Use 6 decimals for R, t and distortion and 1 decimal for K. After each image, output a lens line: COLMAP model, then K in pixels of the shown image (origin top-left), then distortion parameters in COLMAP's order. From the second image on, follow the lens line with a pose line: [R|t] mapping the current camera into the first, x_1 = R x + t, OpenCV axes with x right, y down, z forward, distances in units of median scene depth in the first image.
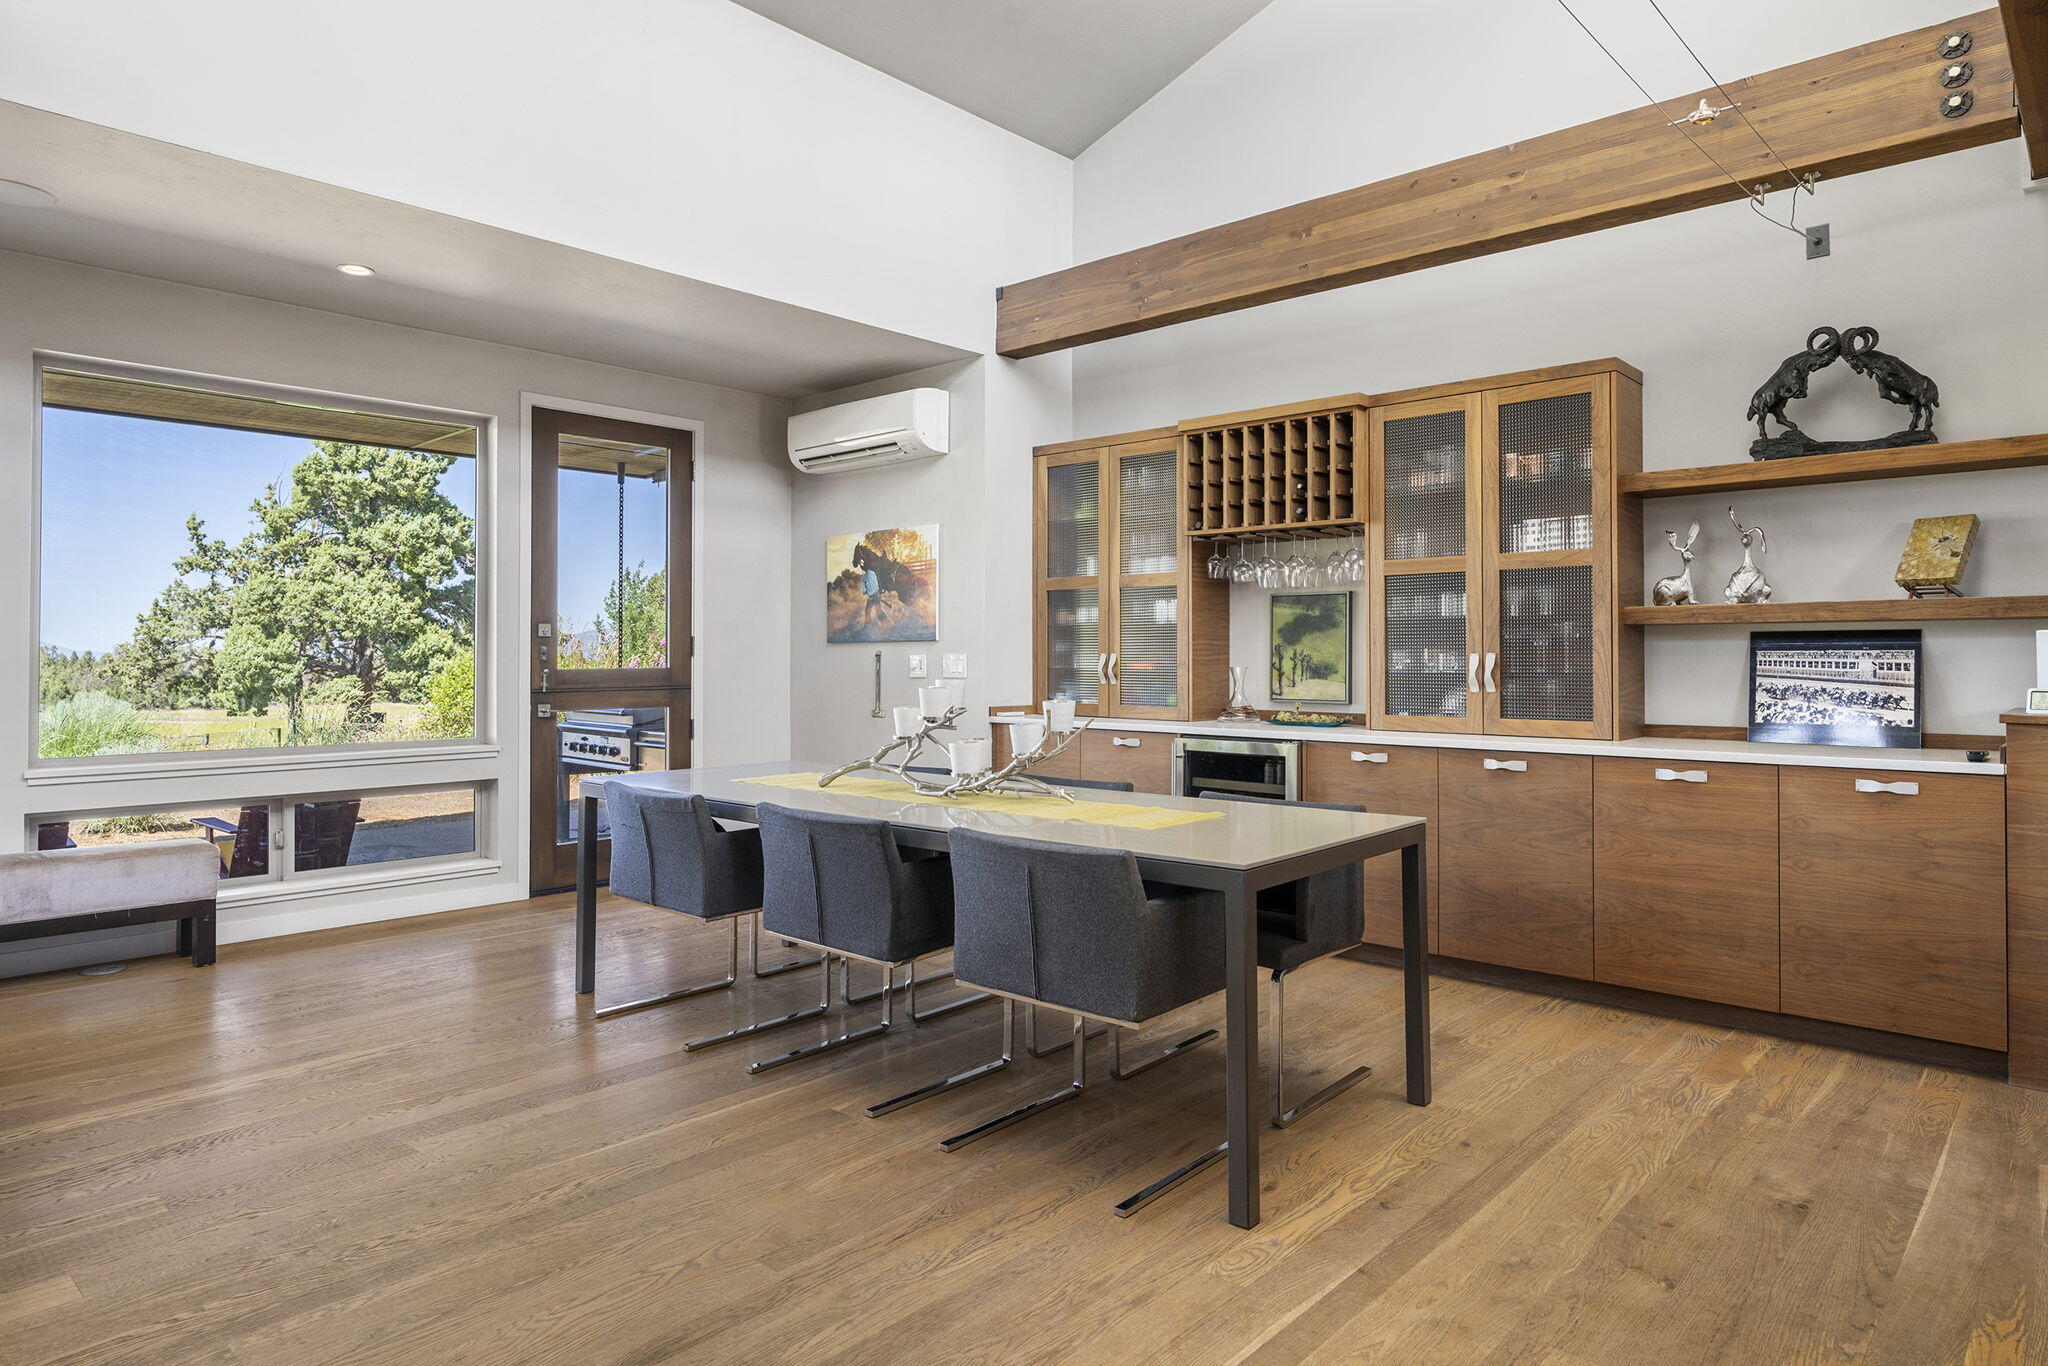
lens RADIAL K [[1205.8, 0, 1032.9], [0, 1205.8, 640.7], [0, 0, 1]] dist [0.002248, -0.000223]
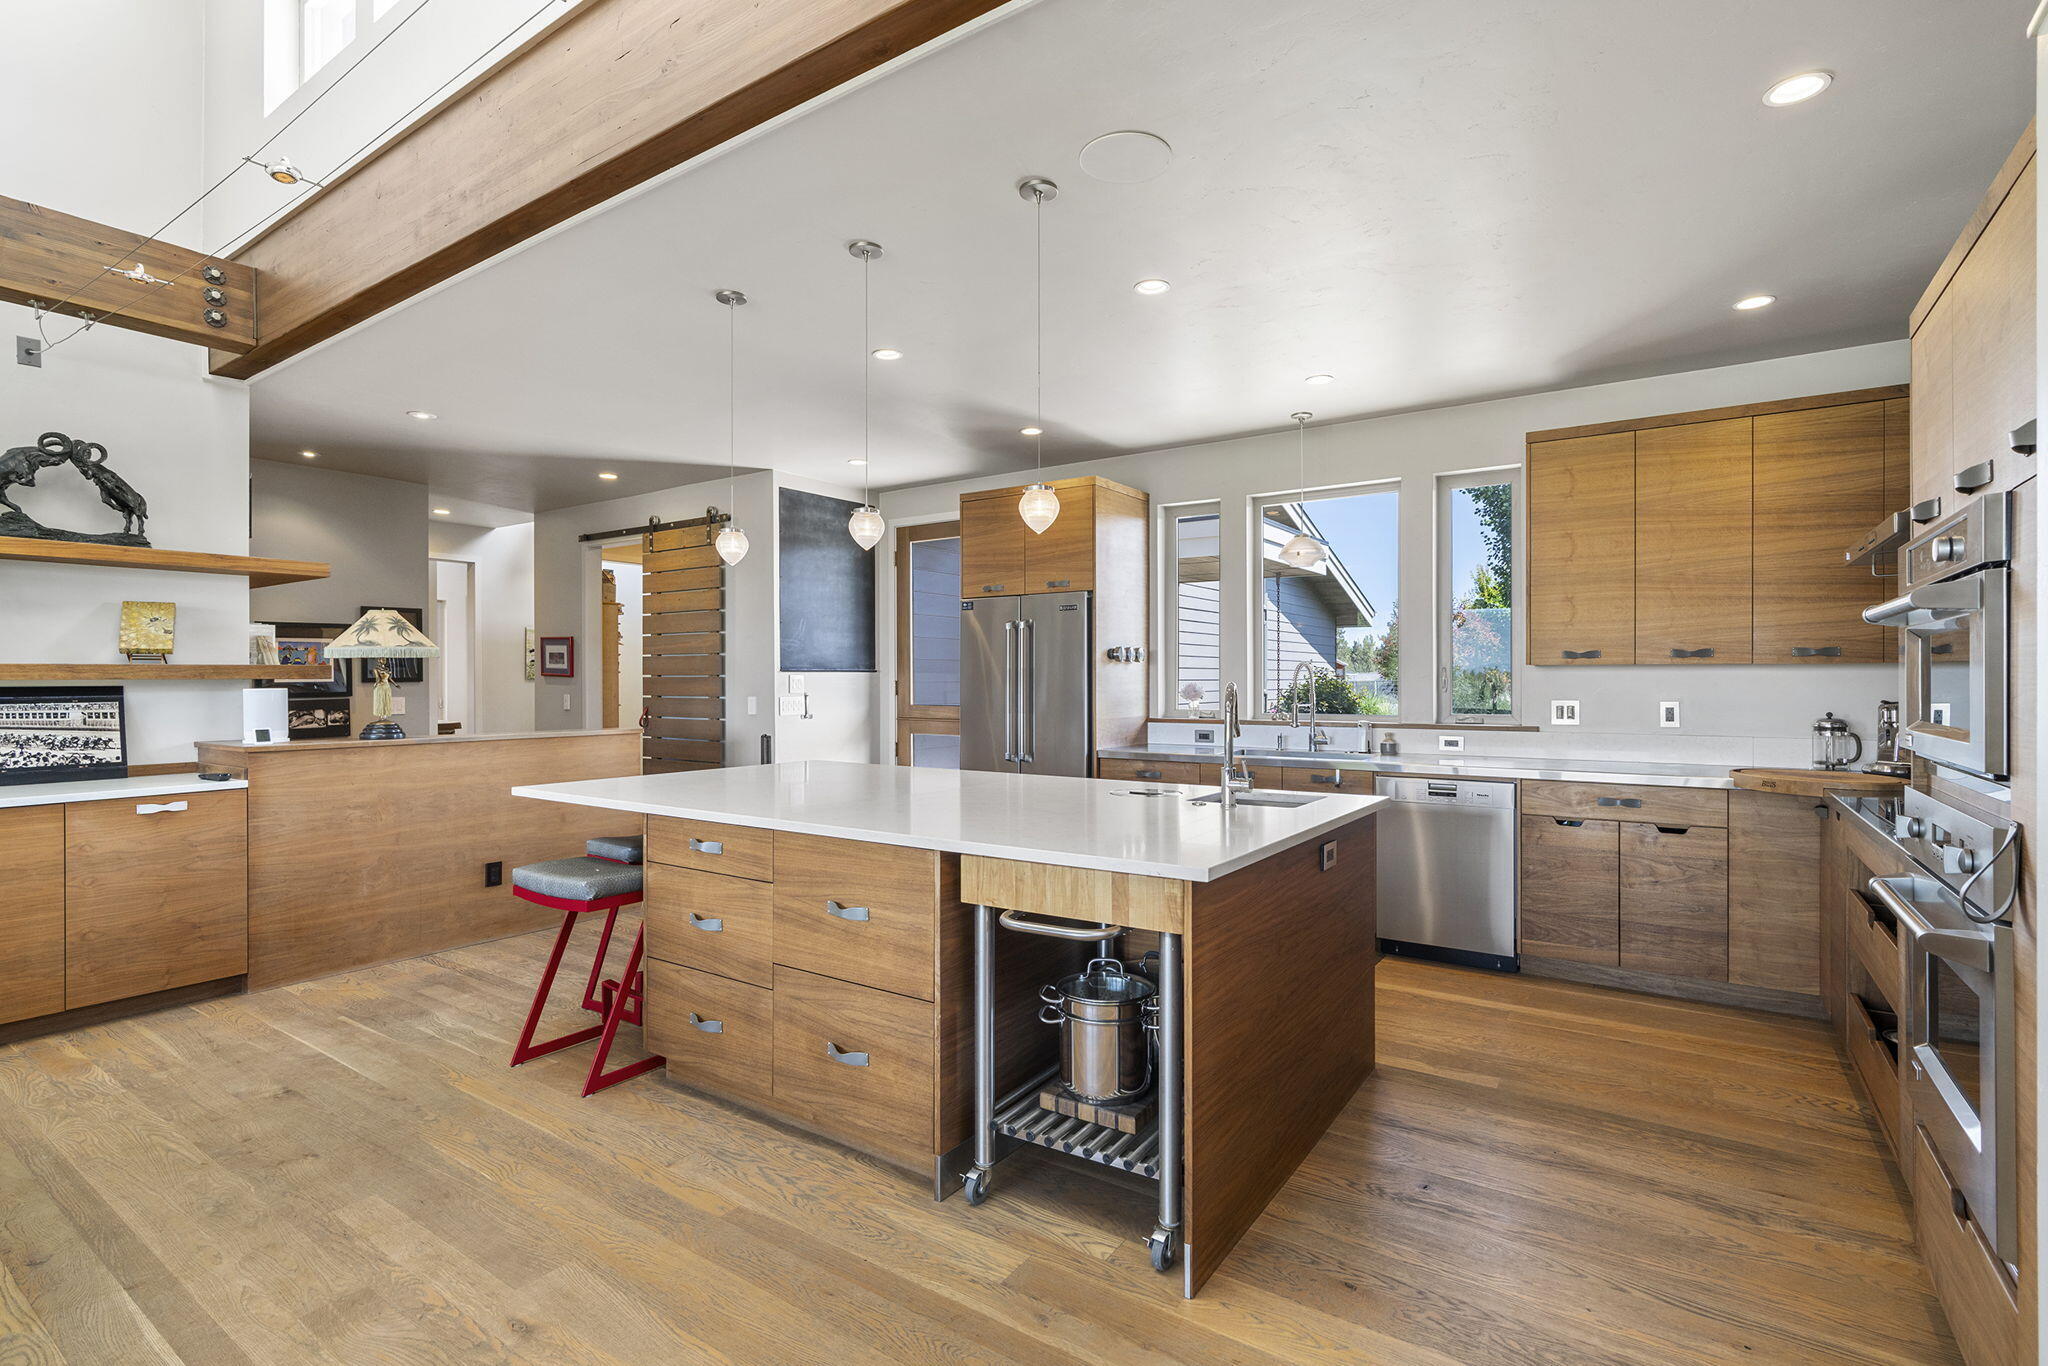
lens RADIAL K [[953.1, 0, 1027.1], [0, 953.1, 681.7], [0, 0, 1]] dist [-0.001716, 0.000707]
pose [[-0.140691, -0.002974, 0.990049, -0.434611], [-0.011486, 0.999933, 0.001372, -0.027899], [-0.989987, -0.011179, -0.140716, 0.192294]]
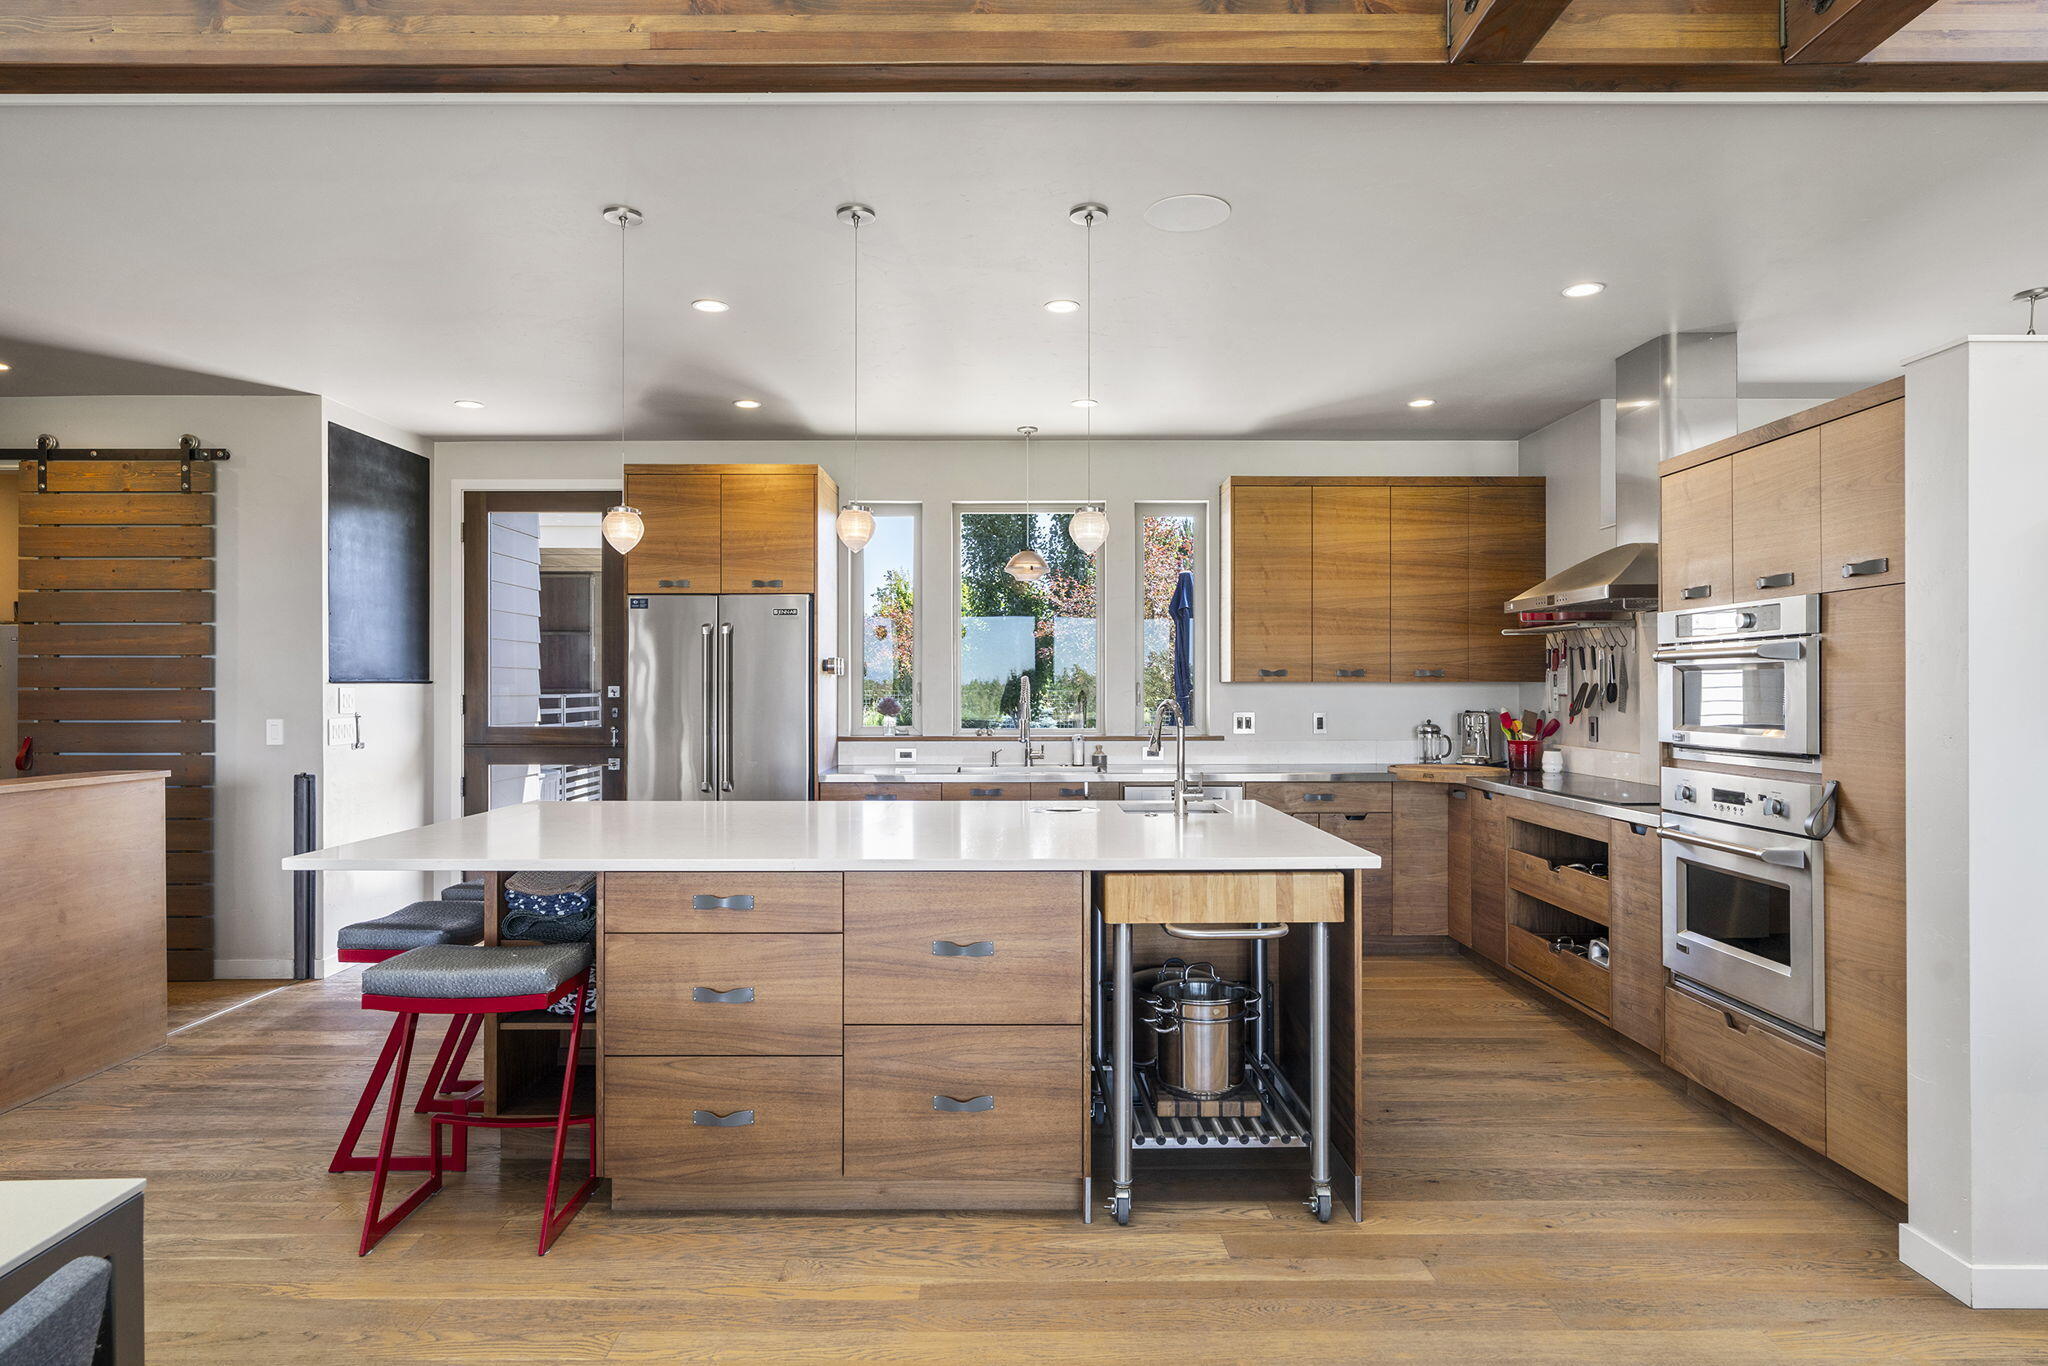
lens RADIAL K [[1129.8, 0, 1022.4], [0, 1129.8, 684.8], [0, 0, 1]] dist [-0.000229, 0.000752]
pose [[-0.671757, 0.001143, 0.740771, -0.328461], [-0.009827, 0.999897, -0.010454, -0.030096], [-0.740707, -0.014302, -0.671676, 0.692540]]
